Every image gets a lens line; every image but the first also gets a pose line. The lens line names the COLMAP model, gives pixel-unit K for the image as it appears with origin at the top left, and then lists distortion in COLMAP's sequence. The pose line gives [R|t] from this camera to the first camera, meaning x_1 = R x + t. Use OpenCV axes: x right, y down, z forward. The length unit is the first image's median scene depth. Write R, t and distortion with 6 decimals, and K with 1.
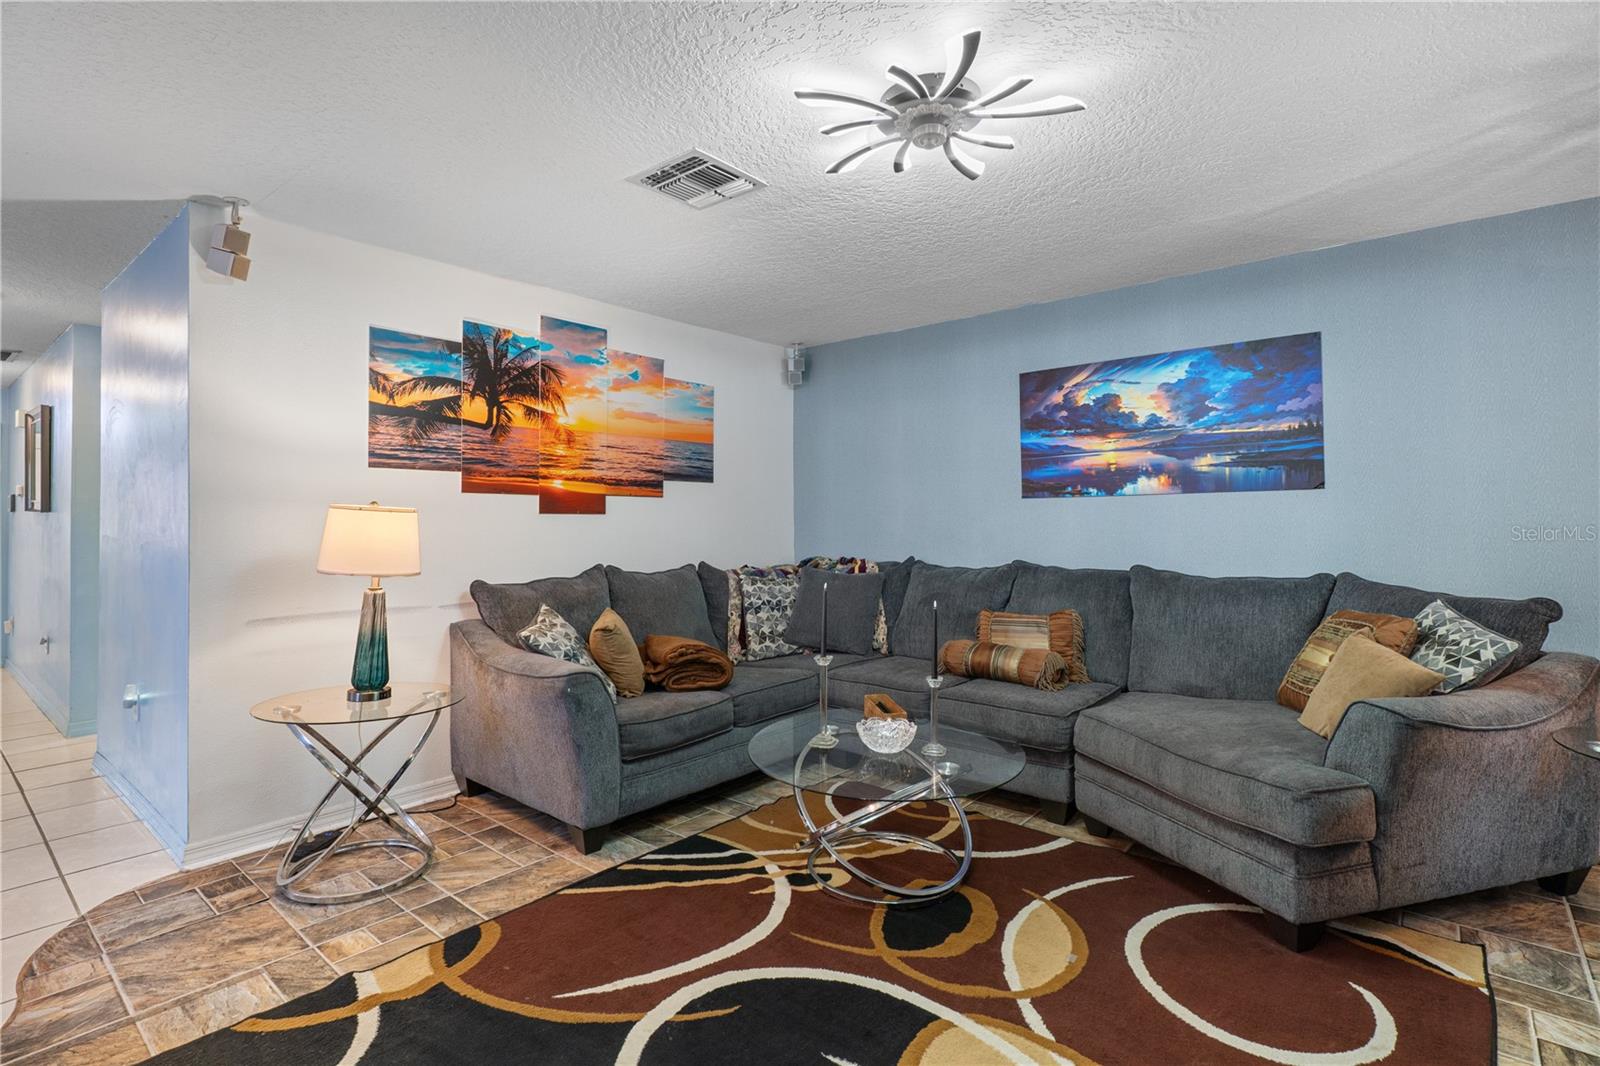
lens RADIAL K [[760.0, 0, 789.2], [0, 760.0, 518.1], [0, 0, 1]] dist [0.001958, -0.000545]
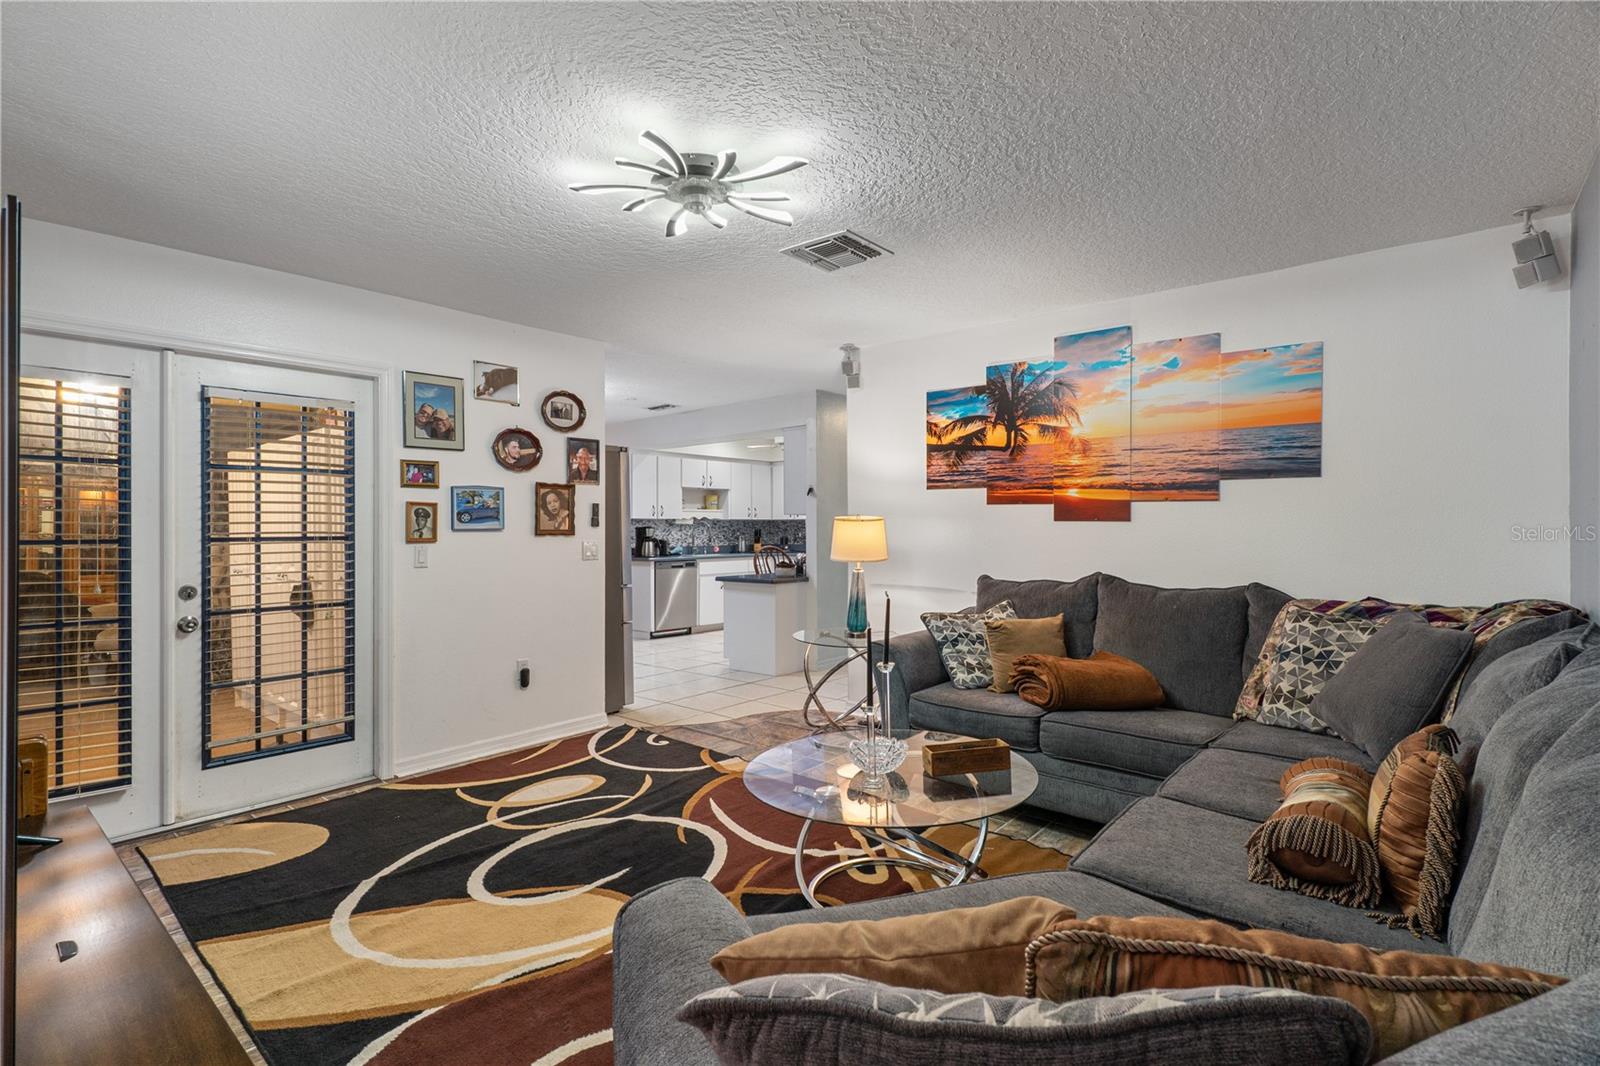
lens RADIAL K [[760.0, 0, 801.7], [0, 760.0, 537.5], [0, 0, 1]] dist [0.001958, -0.000545]
pose [[0.011856, 0.023429, -0.999655, 0.782152], [0.000497, 0.999725, 0.023437, -0.008201], [0.999930, -0.000774, 0.011841, 0.646978]]
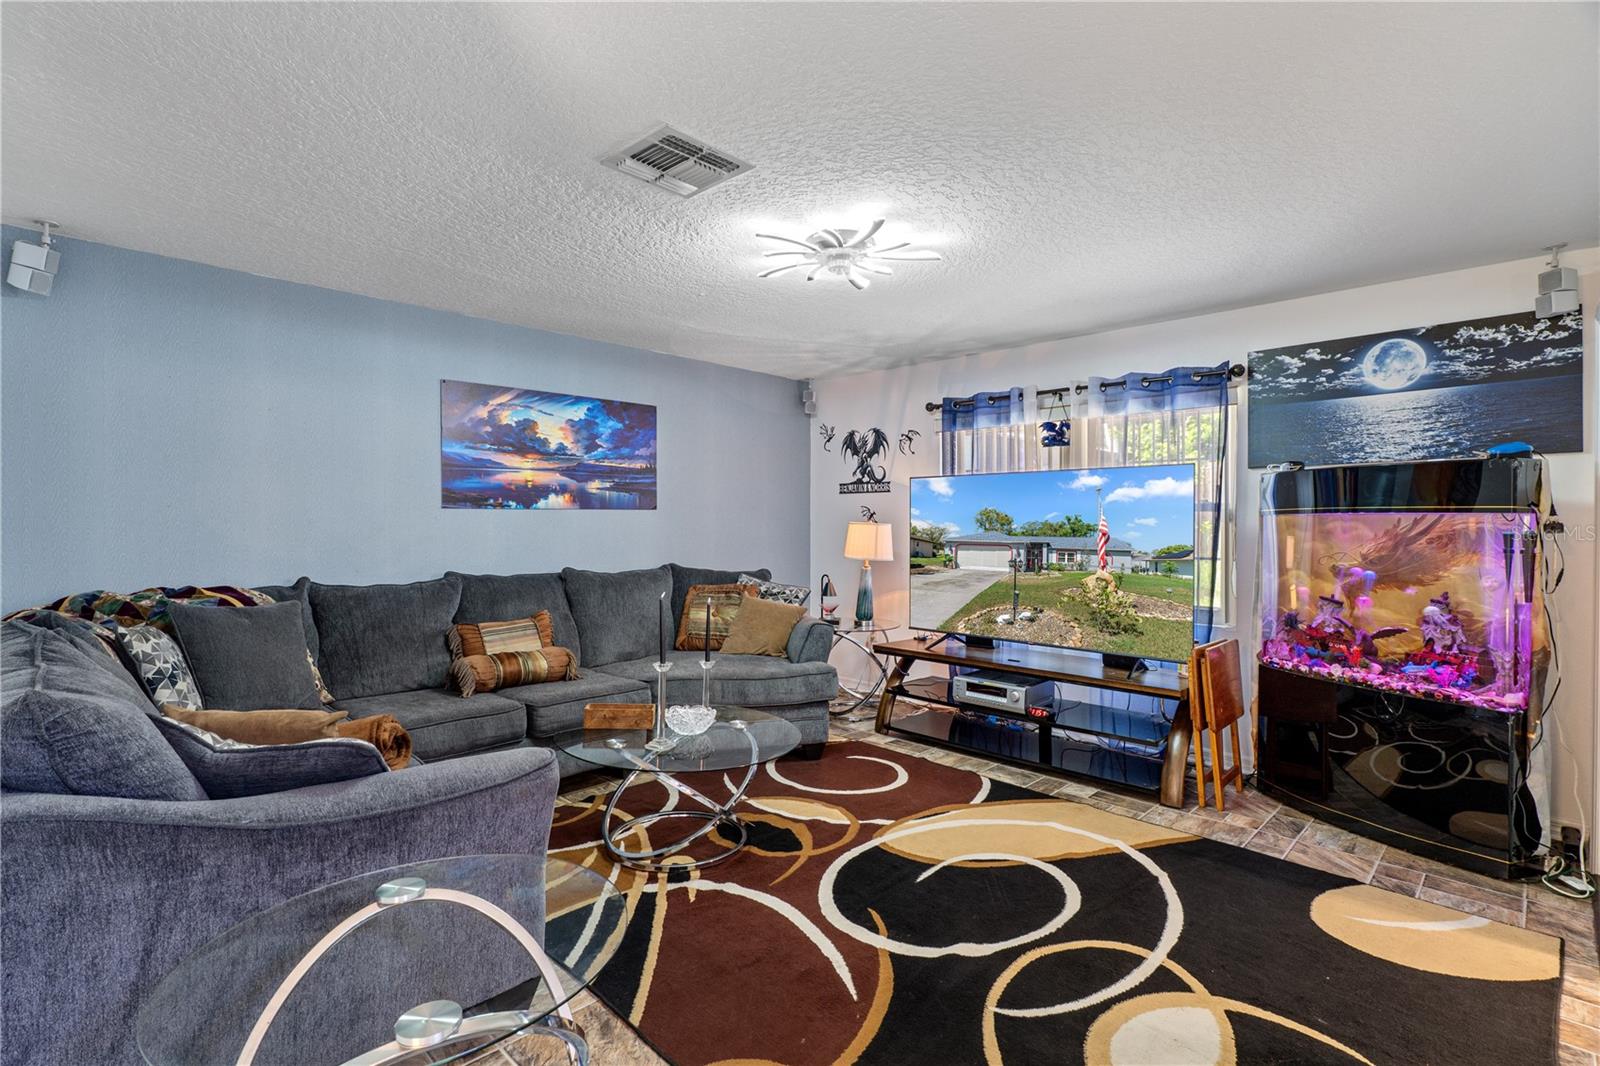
lens RADIAL K [[760.0, 0, 790.6], [0, 760.0, 545.6], [0, 0, 1]] dist [0.001958, -0.000545]
pose [[0.083624, -0.021946, 0.996256, -0.717945], [-0.003916, 0.999742, 0.022352, -0.001799], [-0.996490, -0.005770, 0.083516, 0.545799]]
